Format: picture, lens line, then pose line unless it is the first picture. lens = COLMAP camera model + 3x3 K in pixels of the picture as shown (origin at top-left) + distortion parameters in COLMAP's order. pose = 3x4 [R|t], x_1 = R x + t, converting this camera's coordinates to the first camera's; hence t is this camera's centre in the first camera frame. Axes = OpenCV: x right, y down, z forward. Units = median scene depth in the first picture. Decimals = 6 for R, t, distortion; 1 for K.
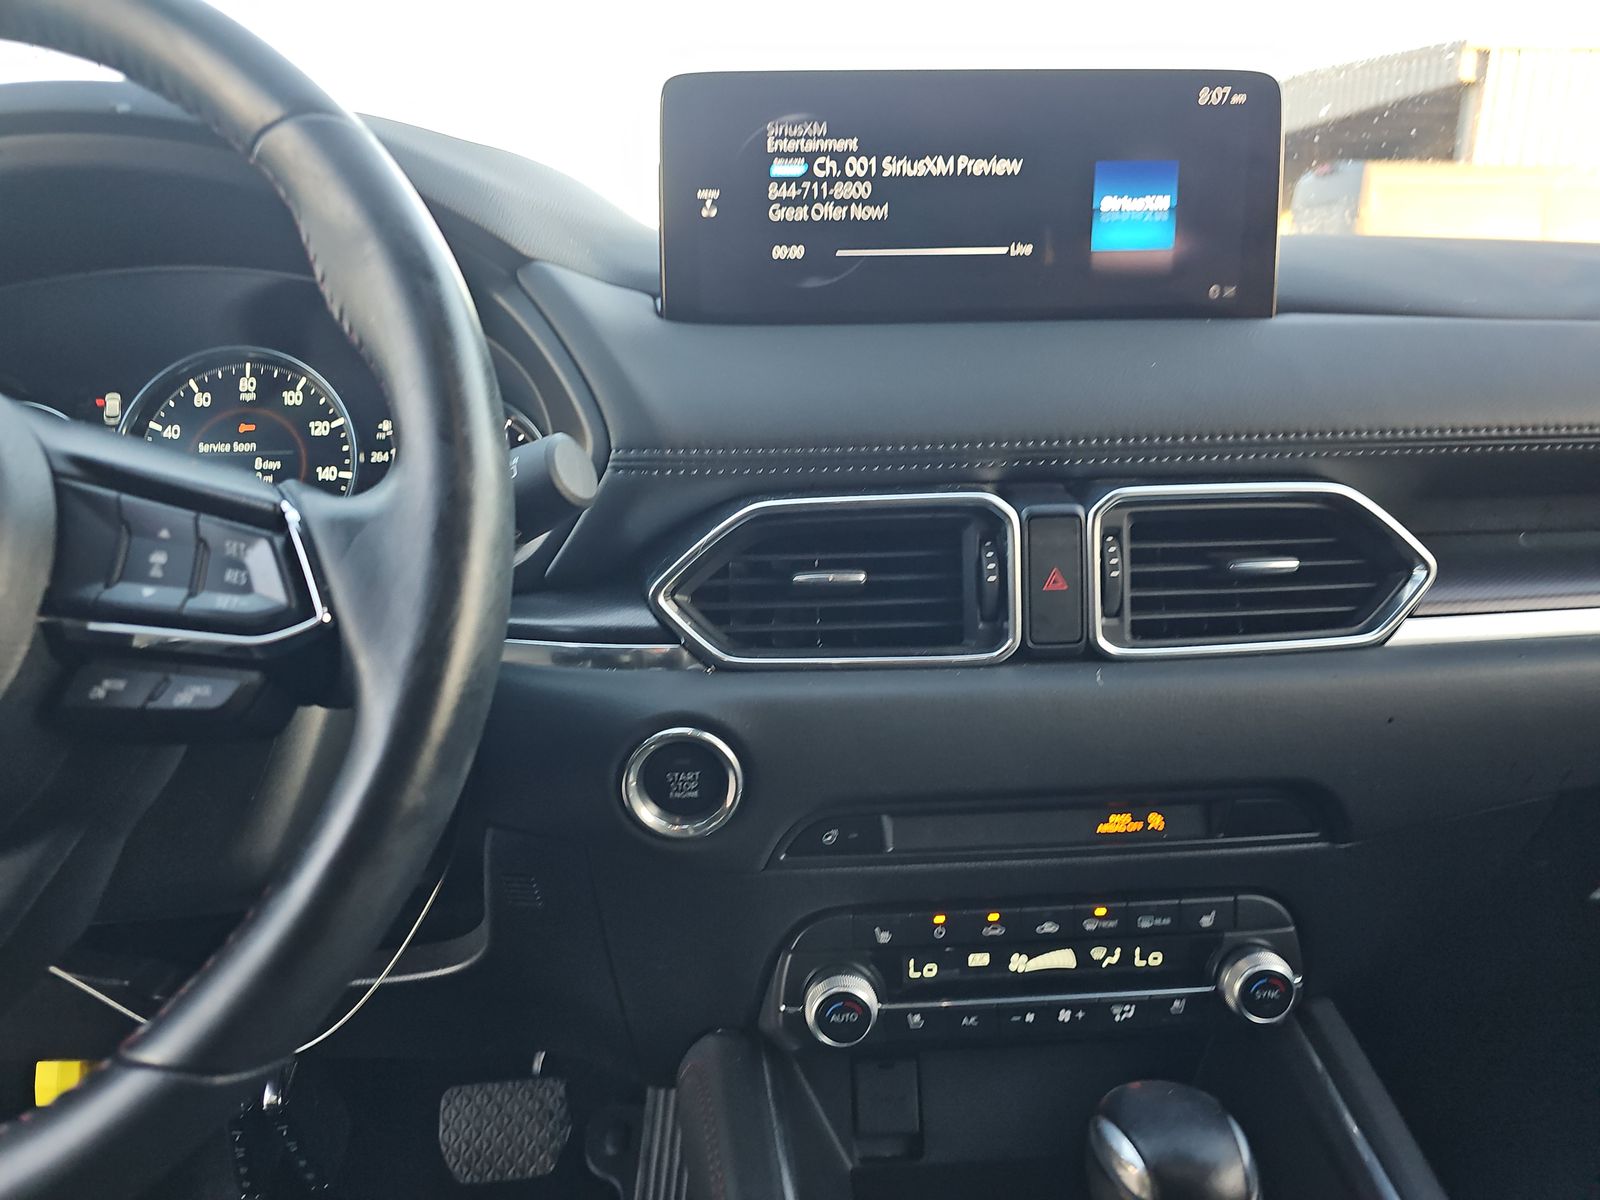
lens RADIAL K [[1136.4, 0, 763.7], [0, 1136.4, 600.8], [0, 0, 1]] dist [0.026999, -0.033254]
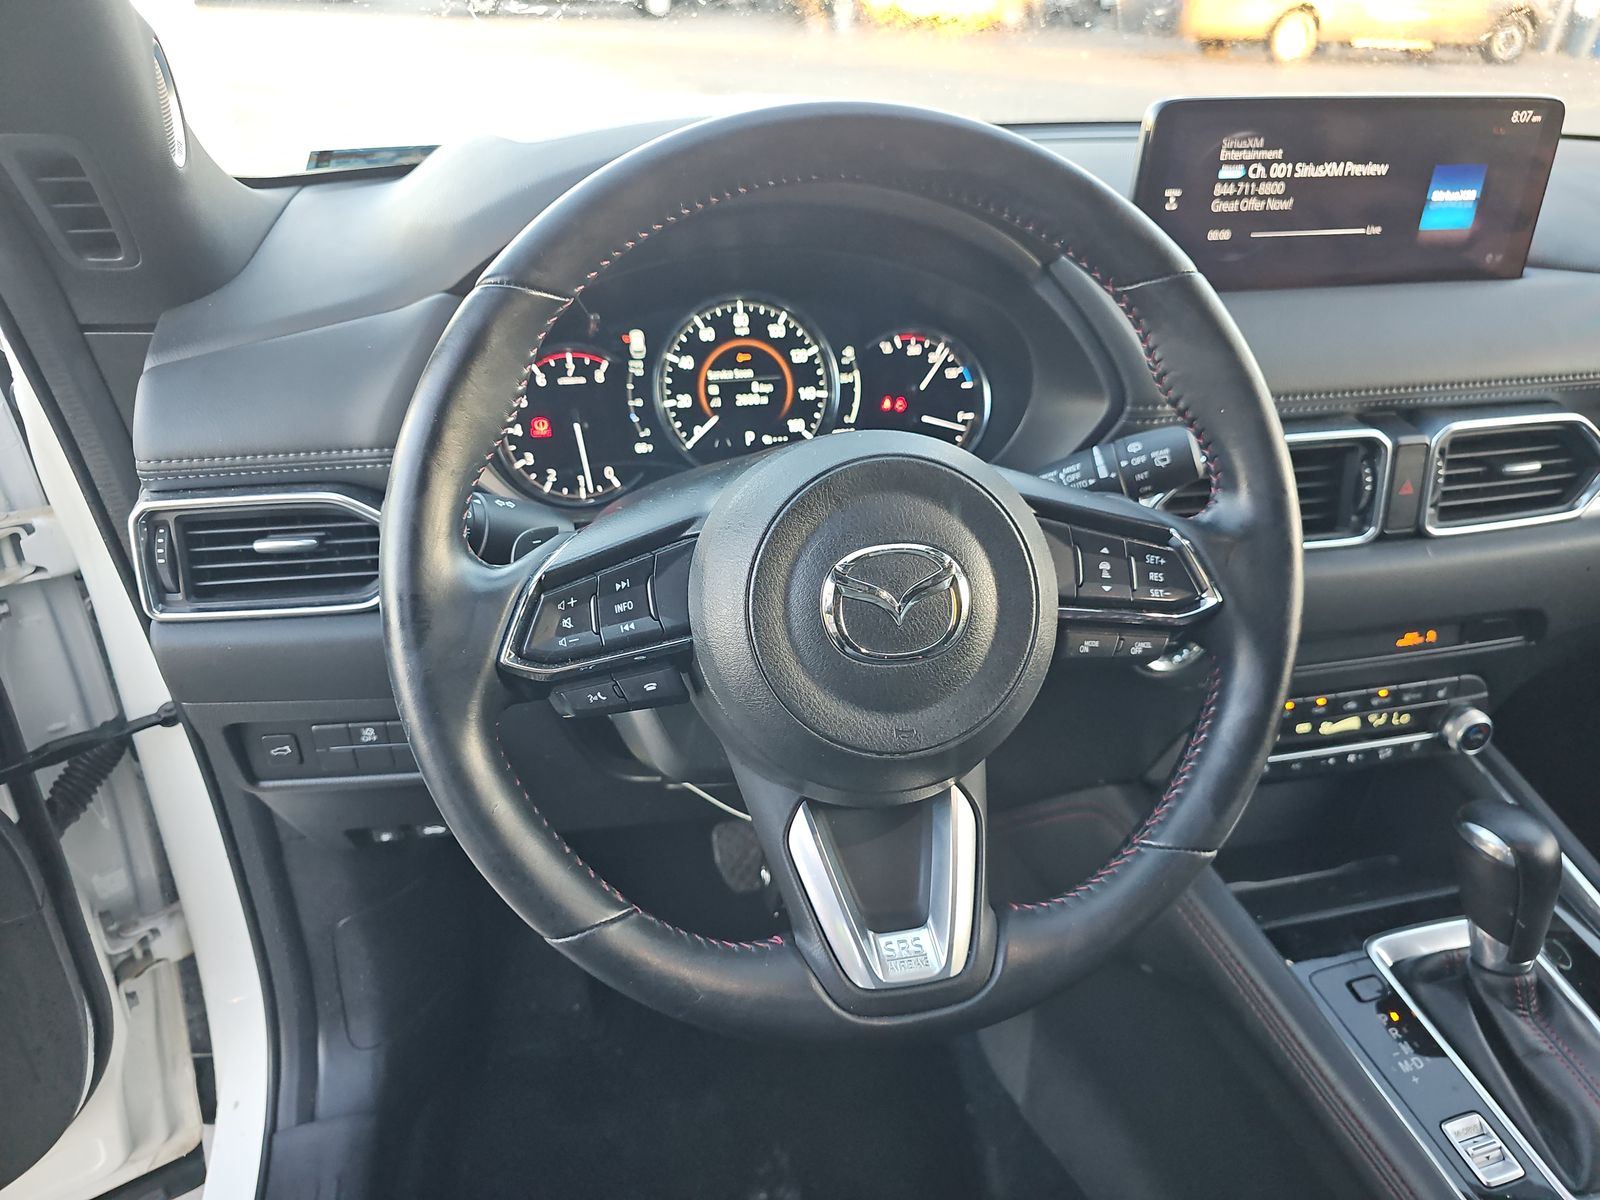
lens RADIAL K [[1136.4, 0, 763.7], [0, 1136.4, 600.8], [0, 0, 1]] dist [0.026999, -0.033254]
pose [[0.986301, -0.054181, 0.155801, -0.738251], [0.014125, 0.968789, 0.247482, -0.232432], [-0.164347, -0.241892, 0.956284, -0.290359]]
